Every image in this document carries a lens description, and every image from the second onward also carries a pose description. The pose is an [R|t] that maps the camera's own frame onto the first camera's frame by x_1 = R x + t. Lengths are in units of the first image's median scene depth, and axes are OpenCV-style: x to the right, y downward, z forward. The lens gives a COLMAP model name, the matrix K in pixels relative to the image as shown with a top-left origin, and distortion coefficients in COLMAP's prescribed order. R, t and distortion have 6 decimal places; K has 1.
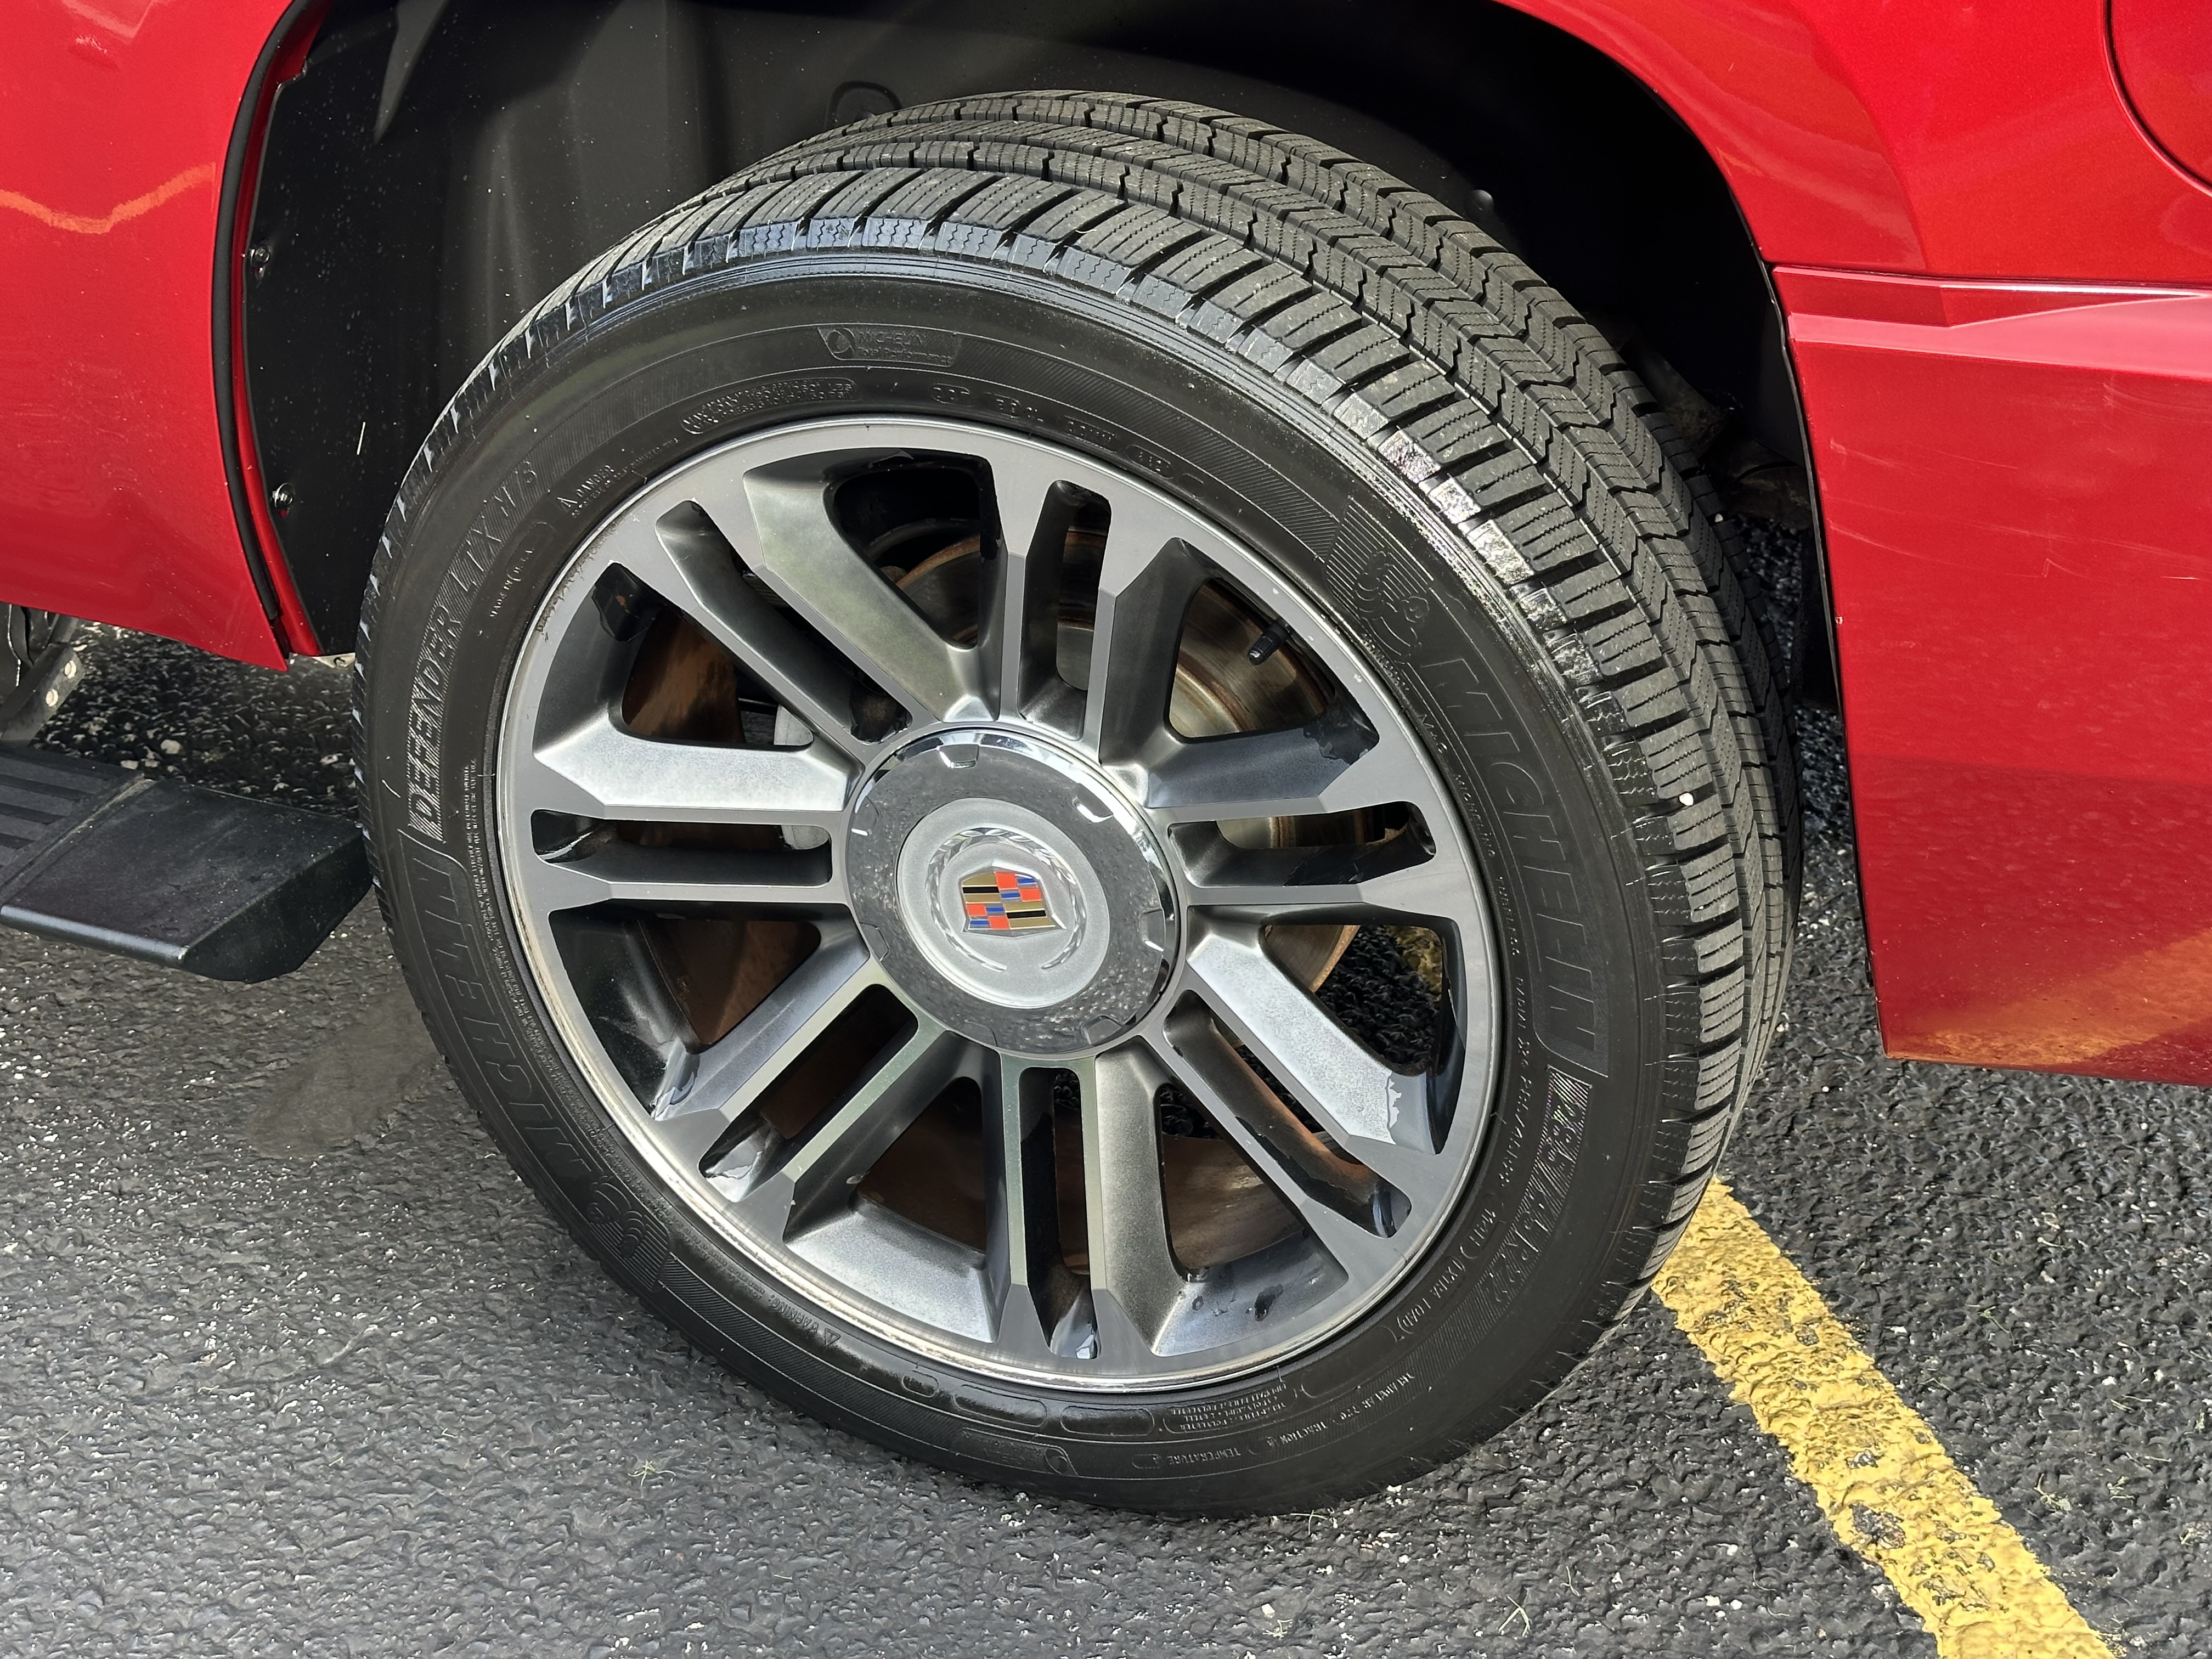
lens RADIAL K [[3116.4, 0, 1112.3], [0, 3116.4, 839.8], [0, 0, 1]] dist [0.116542, 0.000000]
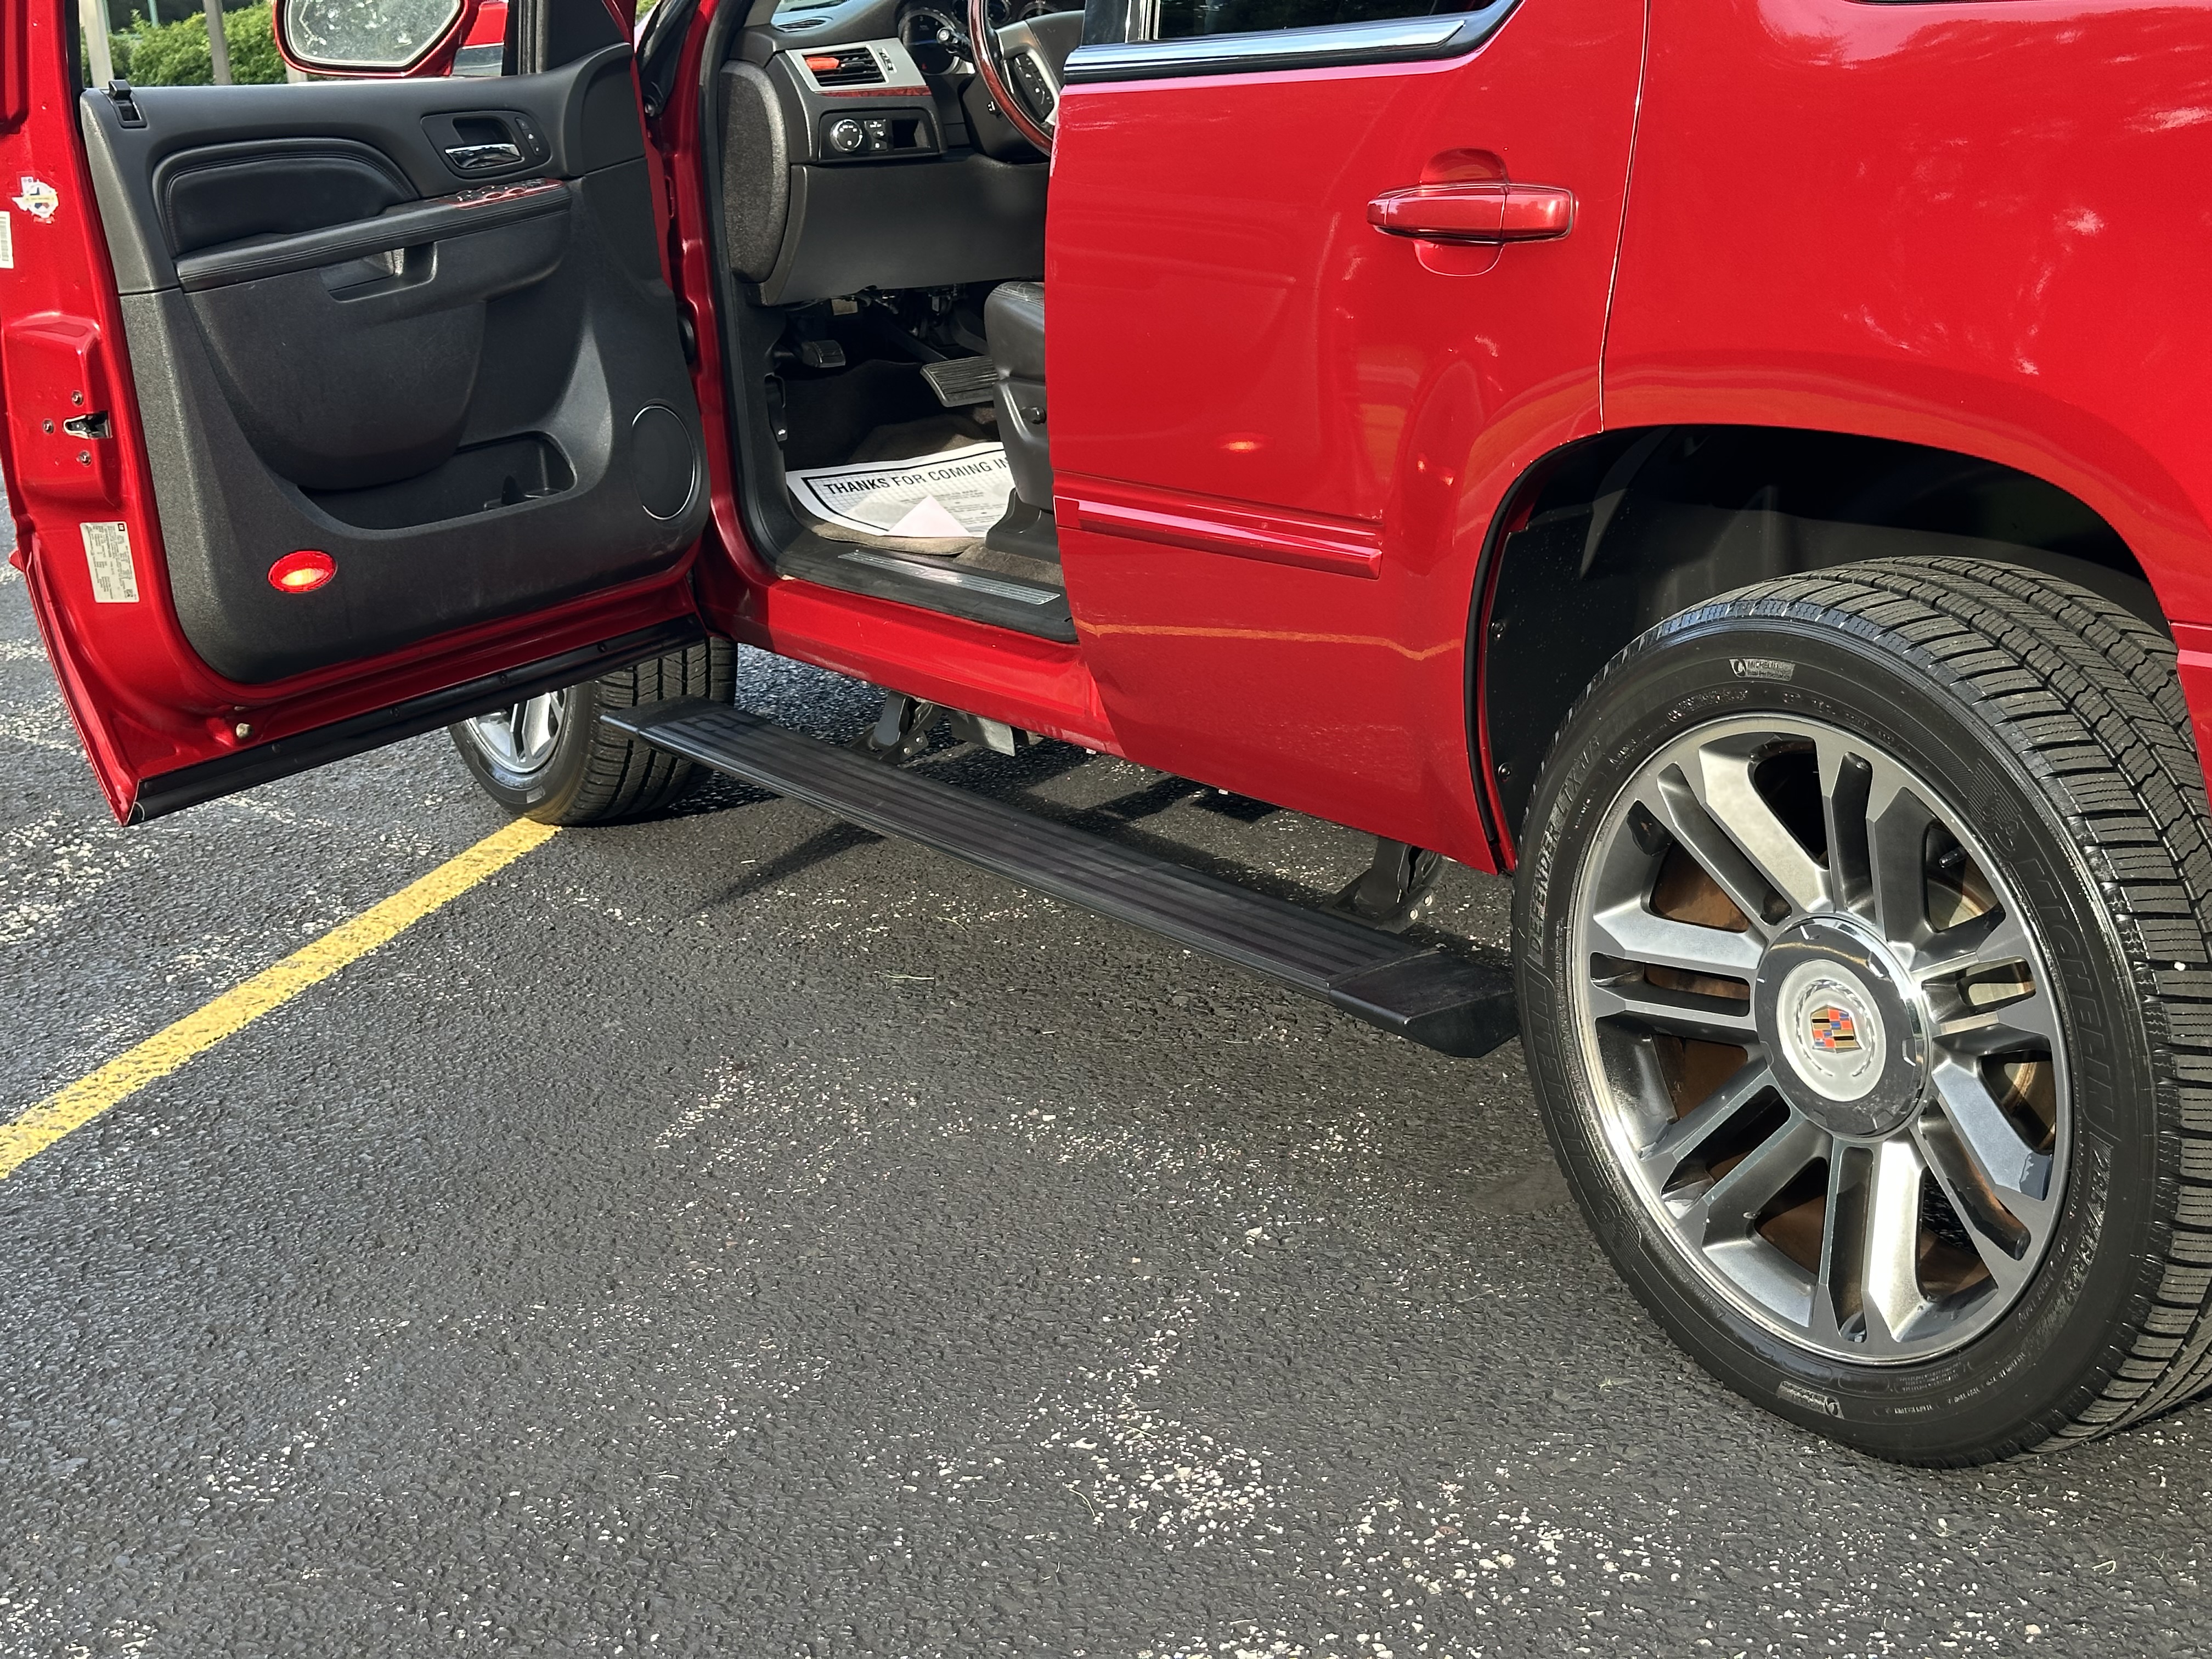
lens RADIAL K [[3116.4, 0, 1102.9], [0, 3116.4, 830.5], [0, 0, 1]] dist [0.116542, 0.000000]
pose [[0.825333, 0.092678, -0.556989, 0.561640], [-0.221168, 0.960679, -0.167873, 0.283475], [0.519529, 0.261739, 0.813377, -0.568170]]
